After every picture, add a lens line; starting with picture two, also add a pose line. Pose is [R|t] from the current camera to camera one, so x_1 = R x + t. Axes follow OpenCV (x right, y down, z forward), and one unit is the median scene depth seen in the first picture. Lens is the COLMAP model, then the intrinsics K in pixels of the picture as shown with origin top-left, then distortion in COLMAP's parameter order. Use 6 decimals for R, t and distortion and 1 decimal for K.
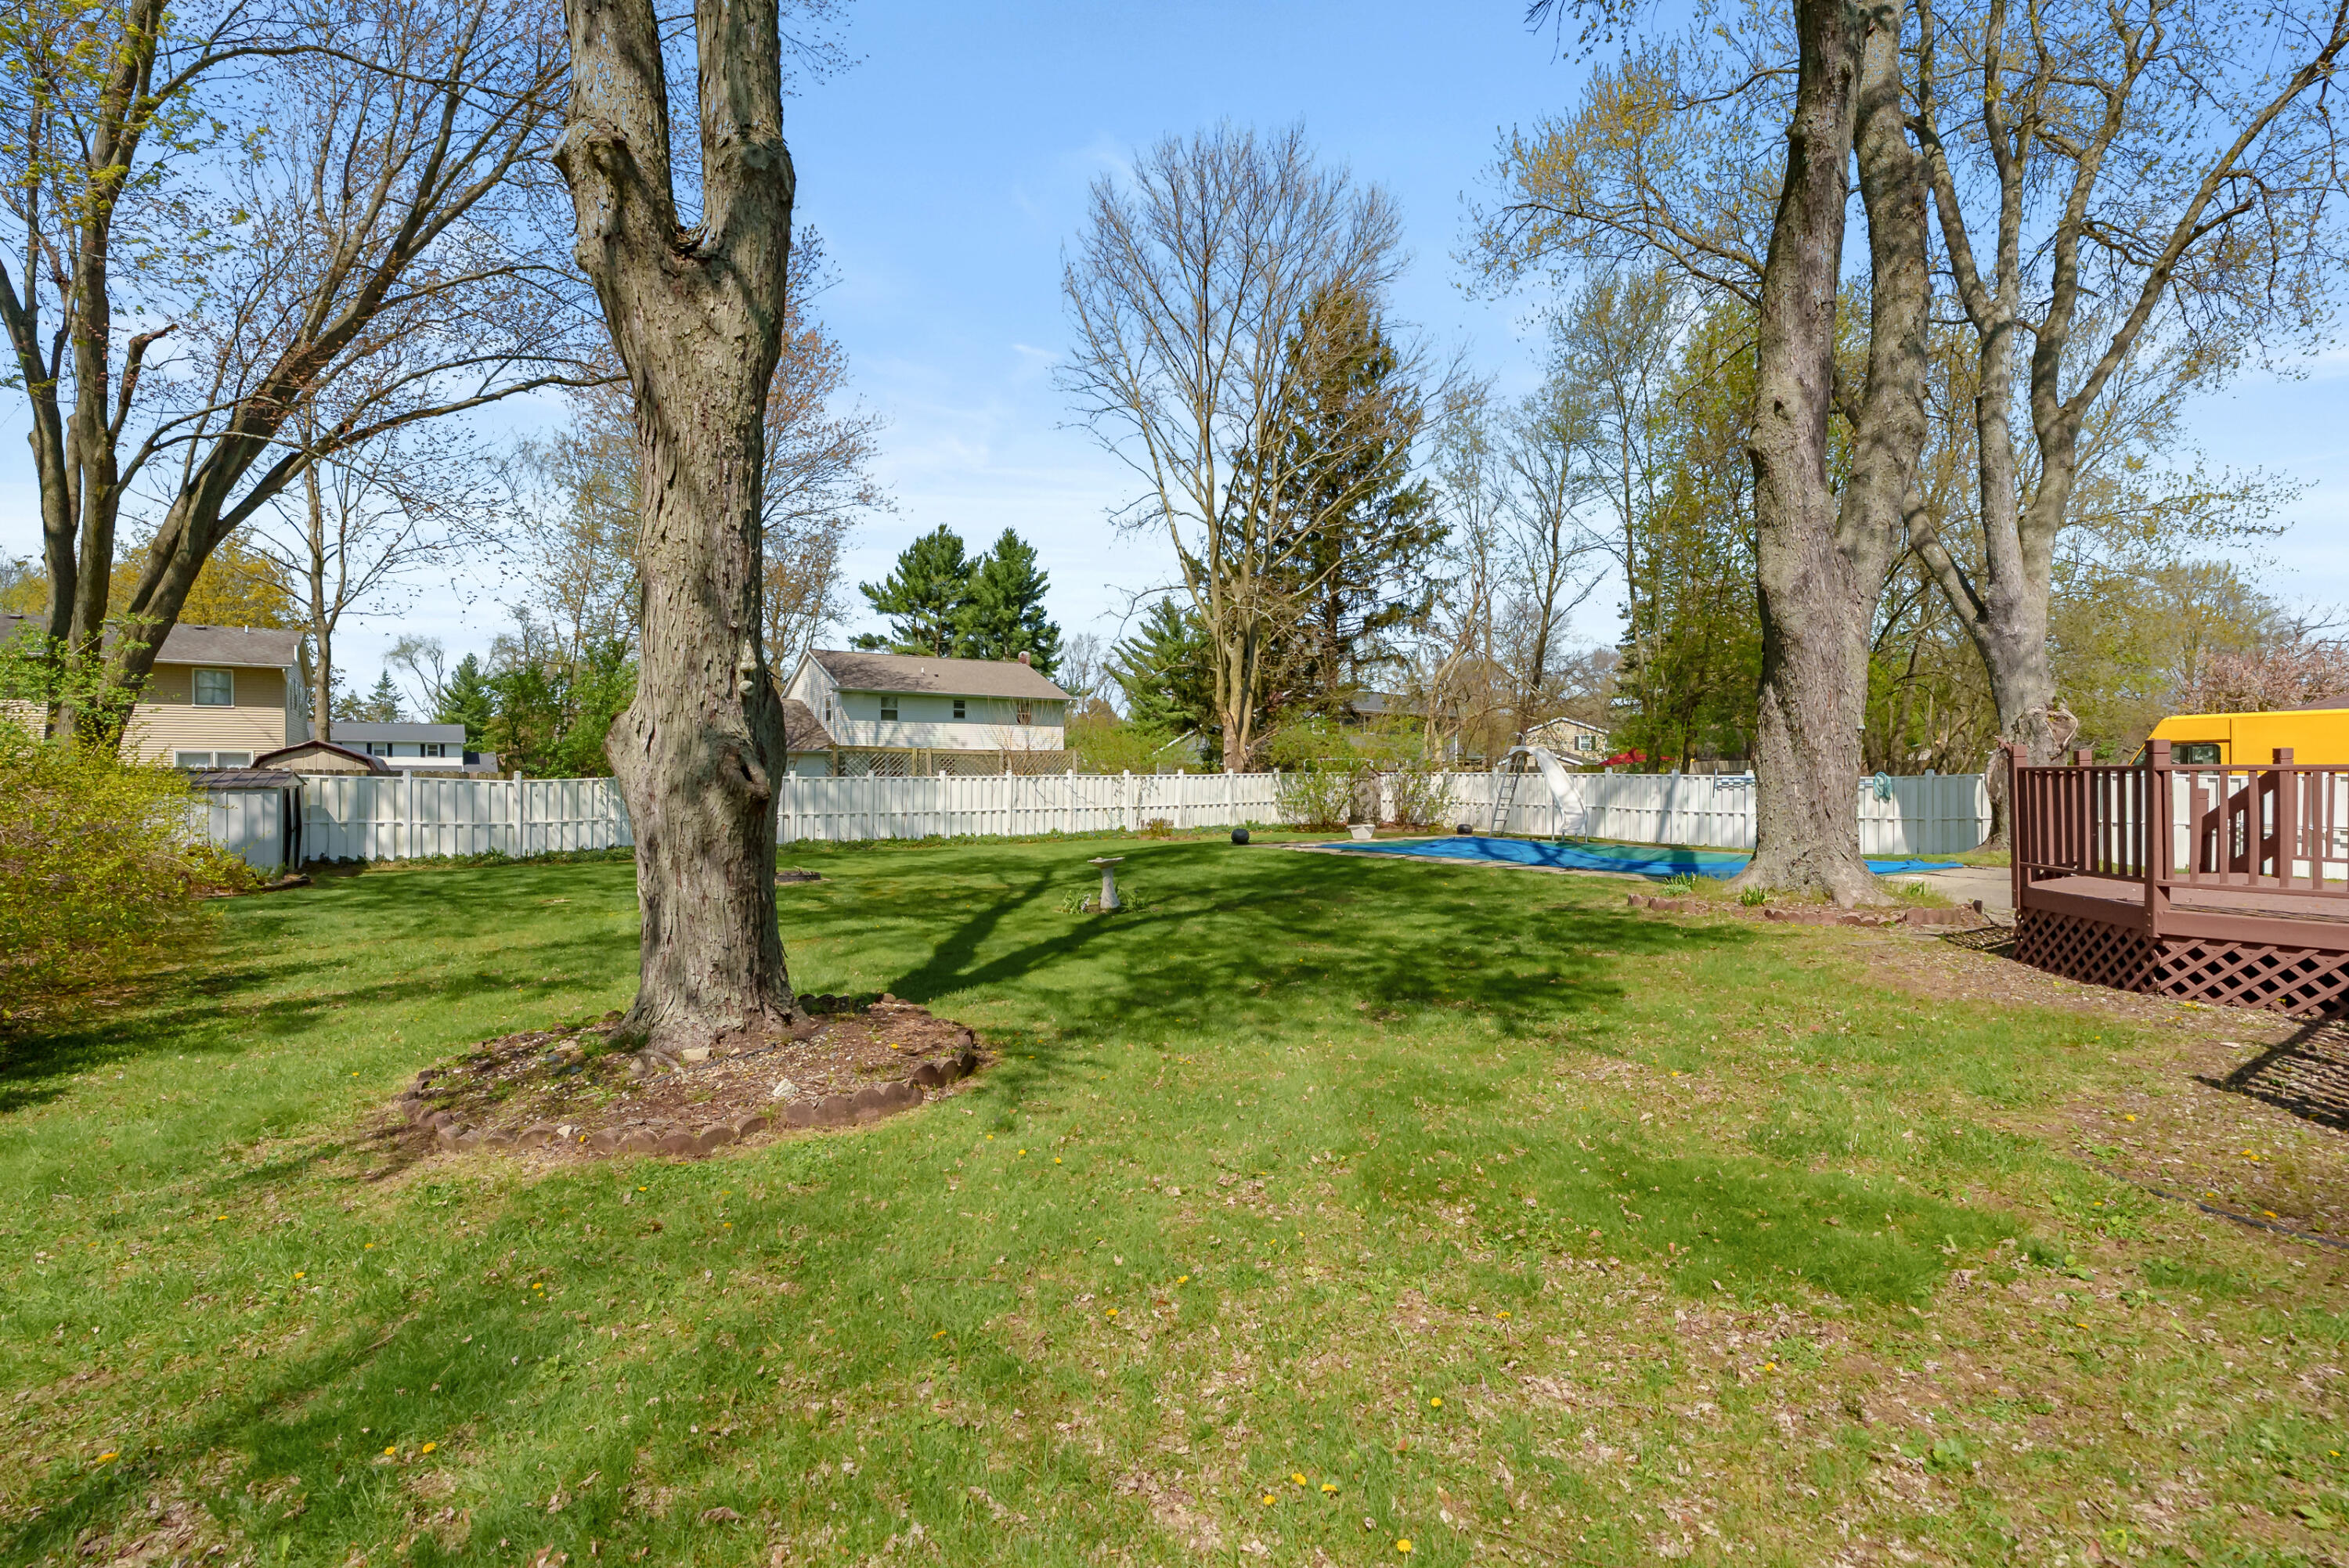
lens RADIAL K [[1073.6, 0, 1174.8], [0, 1073.6, 775.3], [0, 0, 1]] dist [-0.009886, 0.002407]
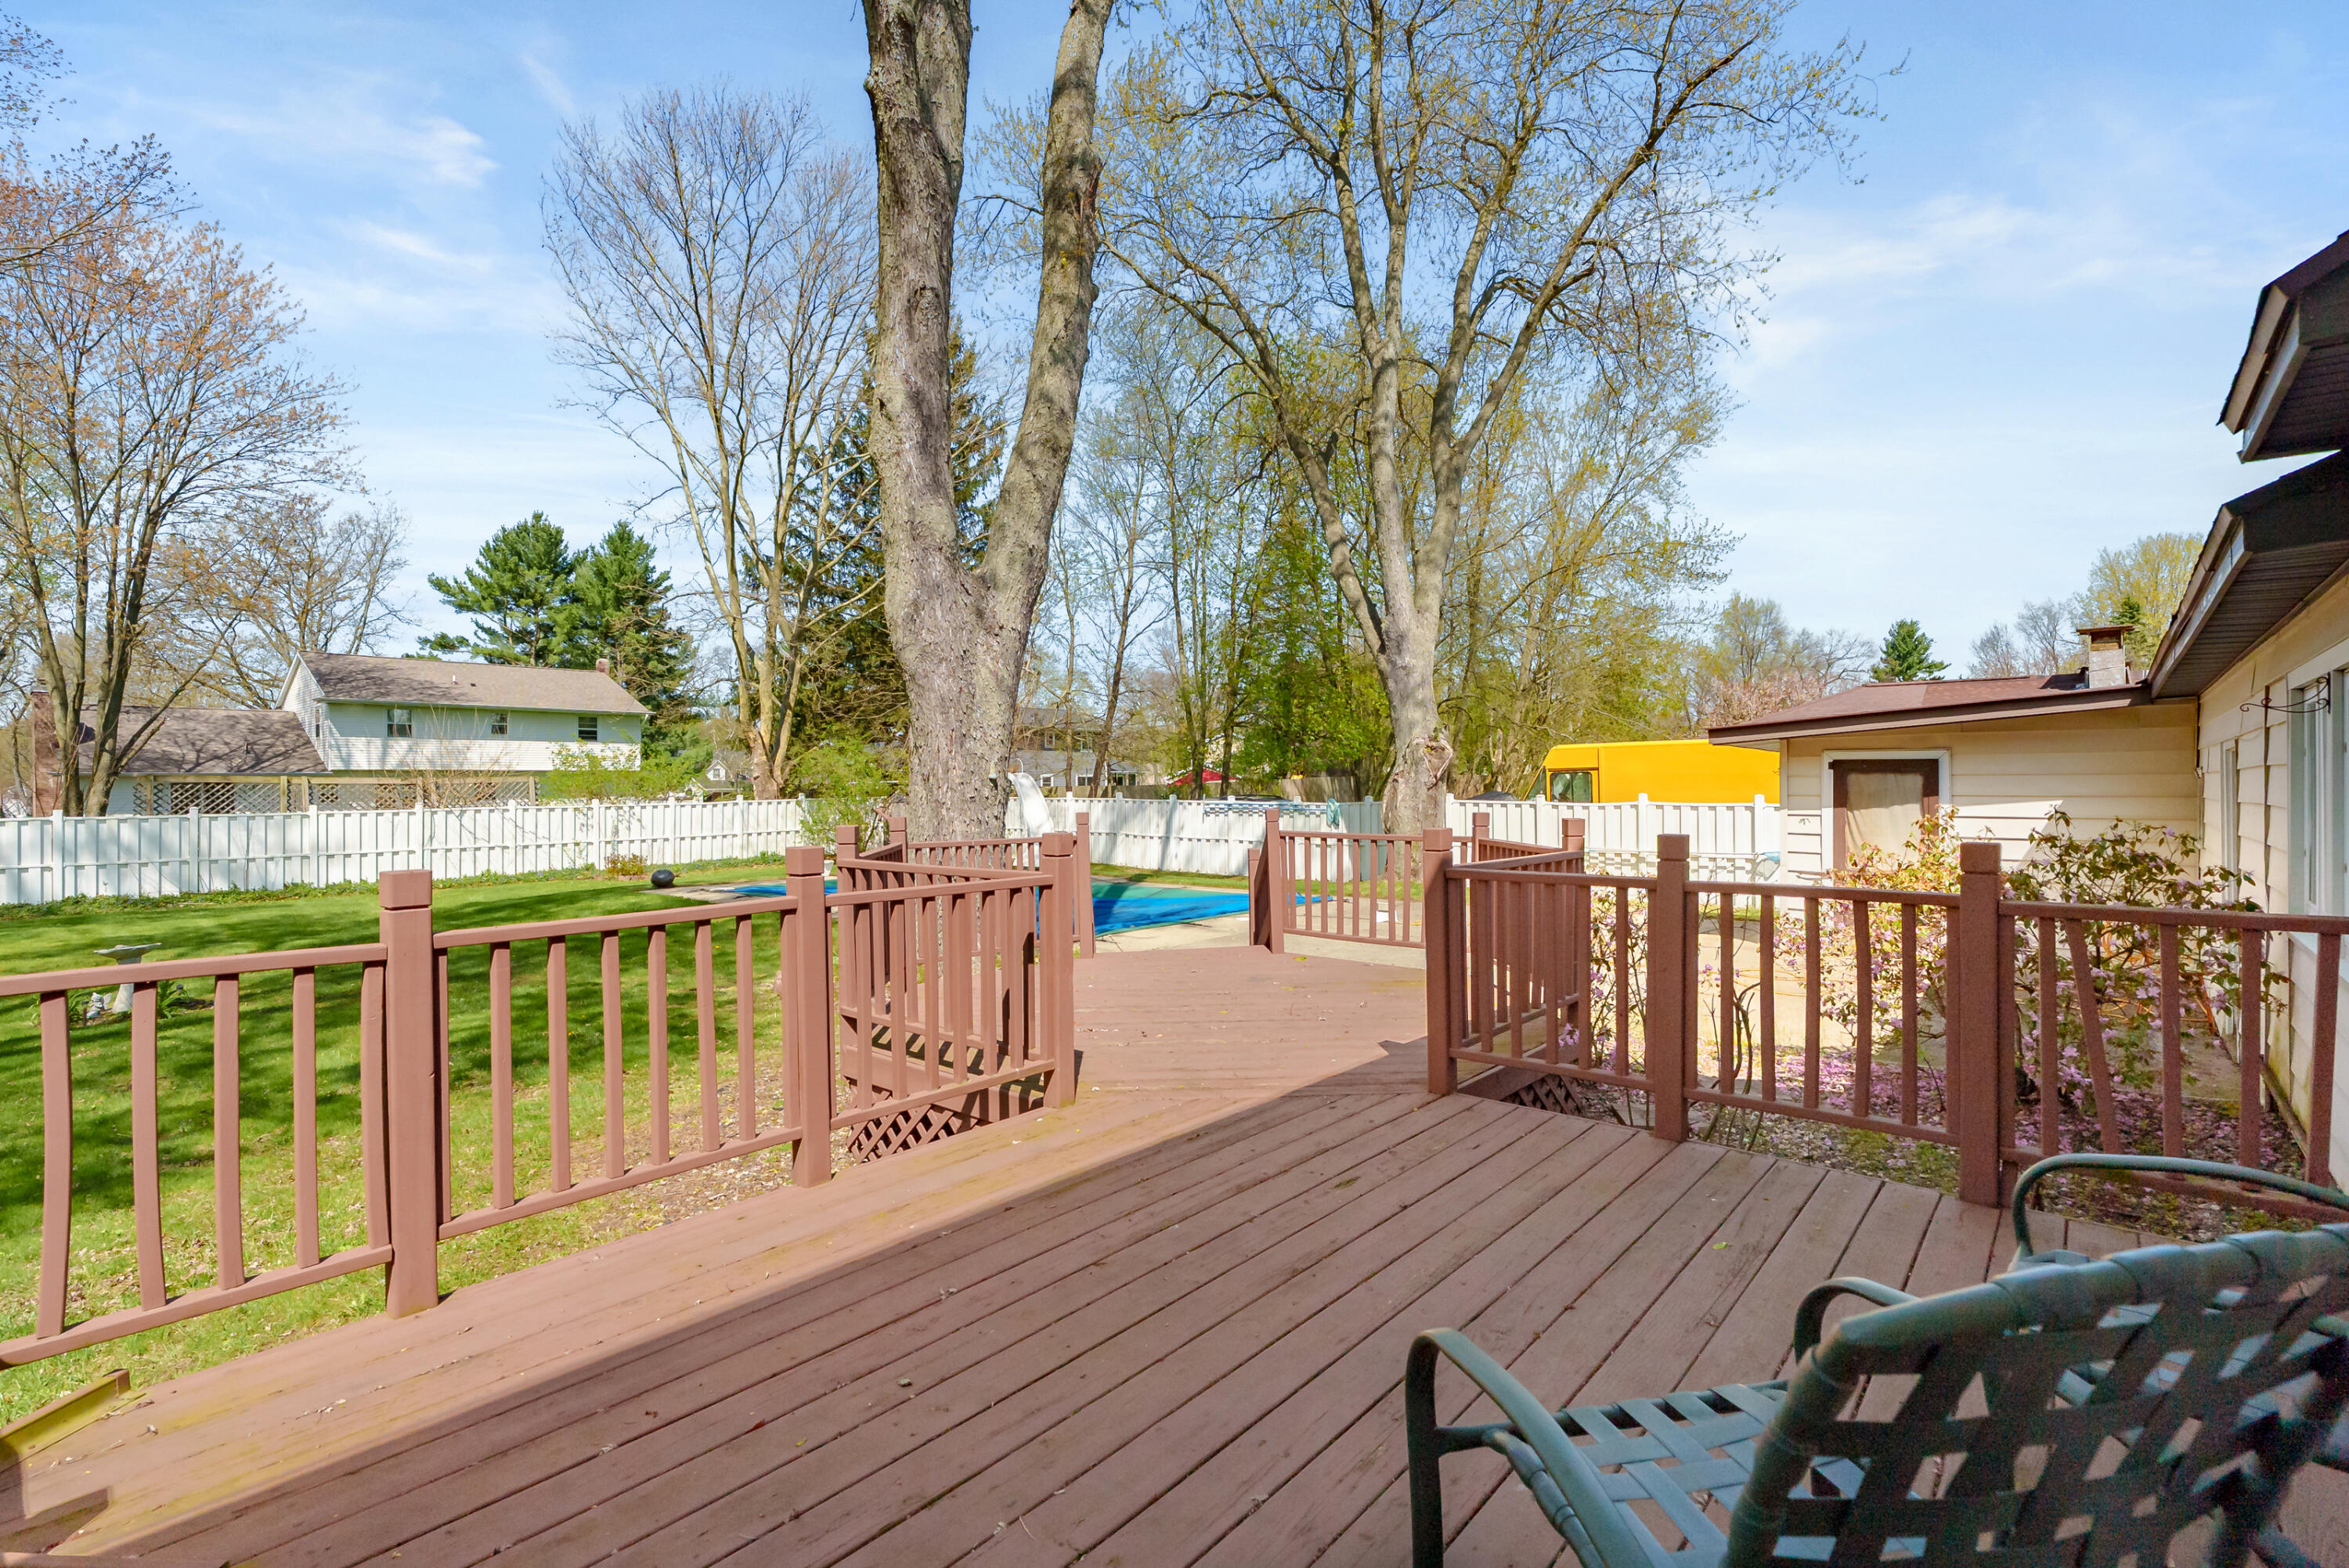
lens RADIAL K [[1073.6, 0, 1182.4], [0, 1073.6, 782.5], [0, 0, 1]] dist [-0.009886, 0.002407]
pose [[0.969470, -0.007653, 0.245092, 0.170666], [0.008372, 0.999963, -0.001892, -0.010858], [-0.245069, 0.003887, 0.969498, 0.030031]]
